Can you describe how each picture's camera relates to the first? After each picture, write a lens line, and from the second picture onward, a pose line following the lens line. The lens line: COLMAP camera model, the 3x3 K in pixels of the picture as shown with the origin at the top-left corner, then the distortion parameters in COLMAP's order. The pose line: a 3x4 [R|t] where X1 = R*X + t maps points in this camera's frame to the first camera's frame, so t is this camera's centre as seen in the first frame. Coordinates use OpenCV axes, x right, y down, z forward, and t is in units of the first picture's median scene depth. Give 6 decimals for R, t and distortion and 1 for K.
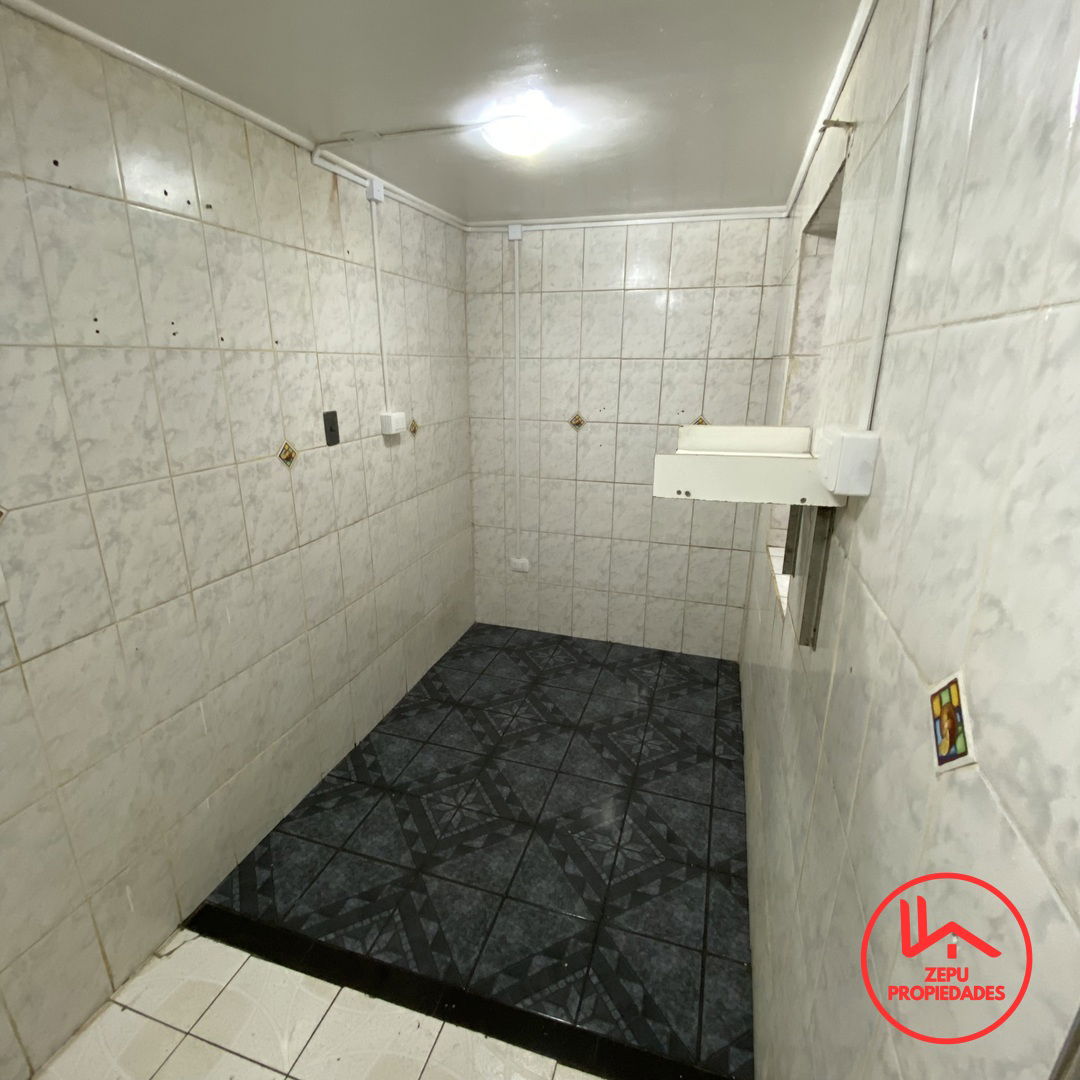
lens RADIAL K [[580.7, 0, 534.3], [0, 580.7, 543.7], [0, 0, 1]] dist [0.019514, -0.016575]
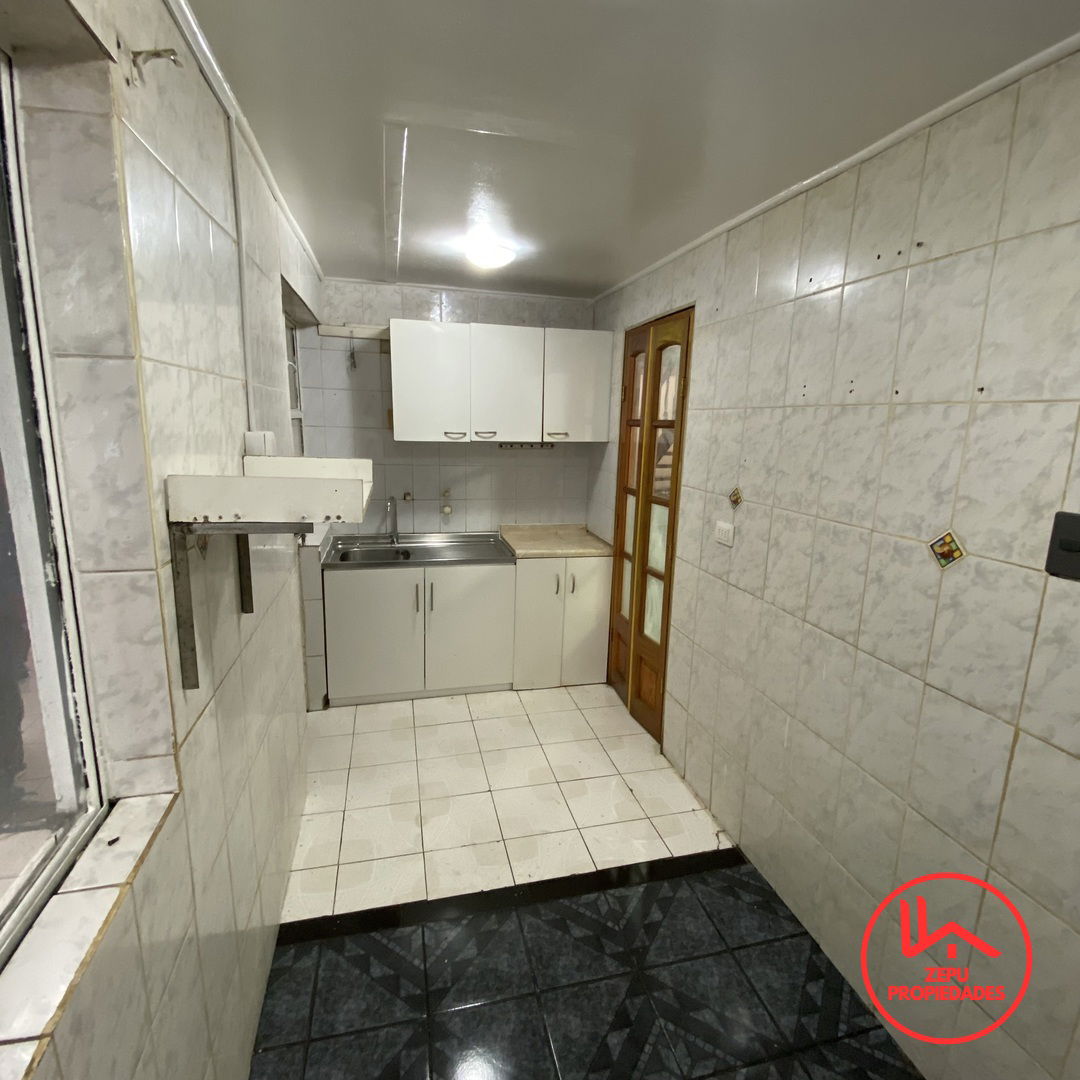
lens RADIAL K [[580.7, 0, 543.2], [0, 580.7, 543.8], [0, 0, 1]] dist [0.019514, -0.016575]
pose [[-0.843613, 0.085027, -0.530178, 0.379732], [-0.190195, 0.876049, 0.443131, -0.418756], [0.502139, 0.474668, -0.722874, 1.408862]]
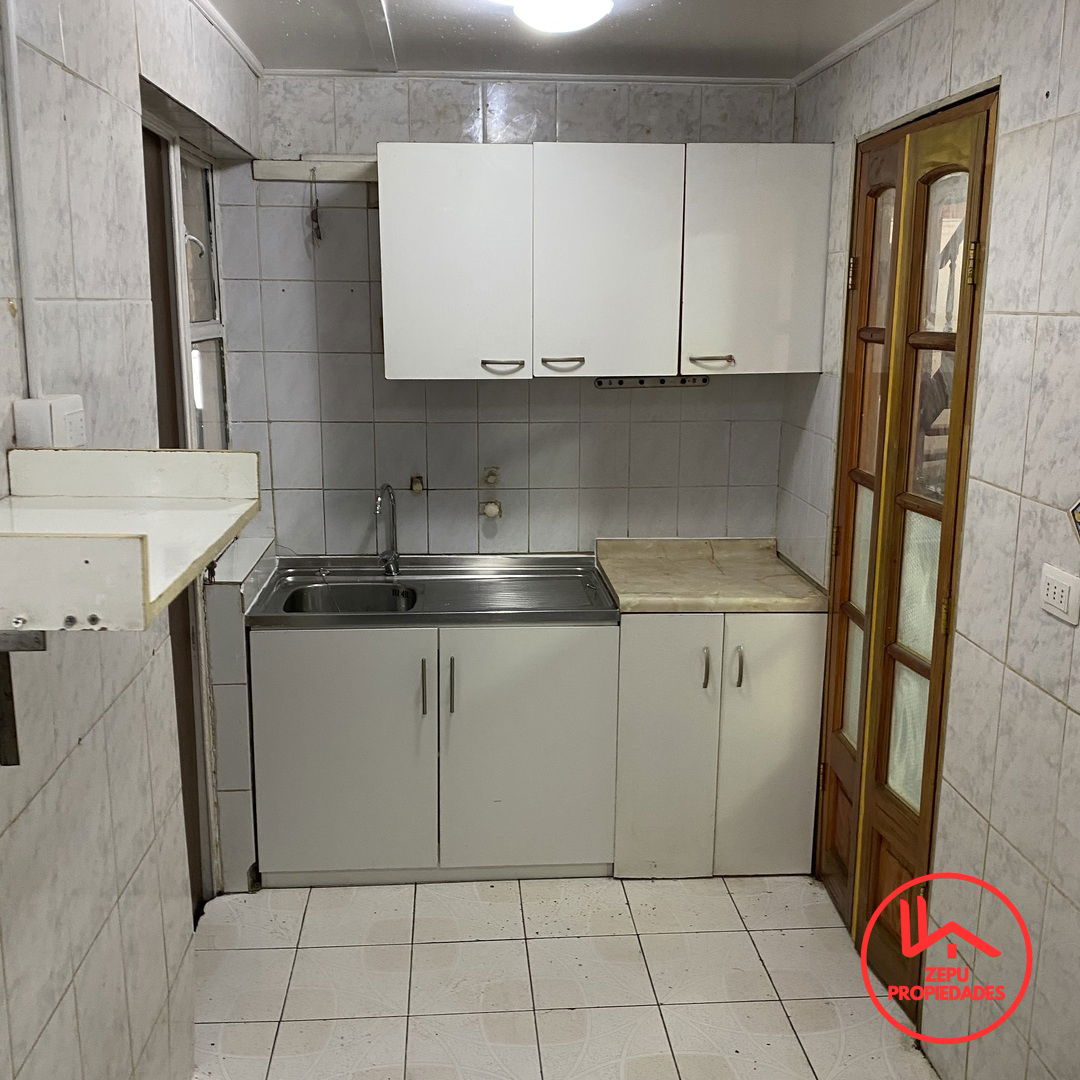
lens RADIAL K [[1095.4, 0, 533.4], [0, 1095.4, 530.7], [0, 0, 1]] dist [0.000386, 0.000000]
pose [[-0.927626, 0.068149, -0.367239, 0.245409], [-0.120132, 0.876535, 0.466106, -0.436840], [0.353663, 0.476489, -0.804910, 1.332635]]
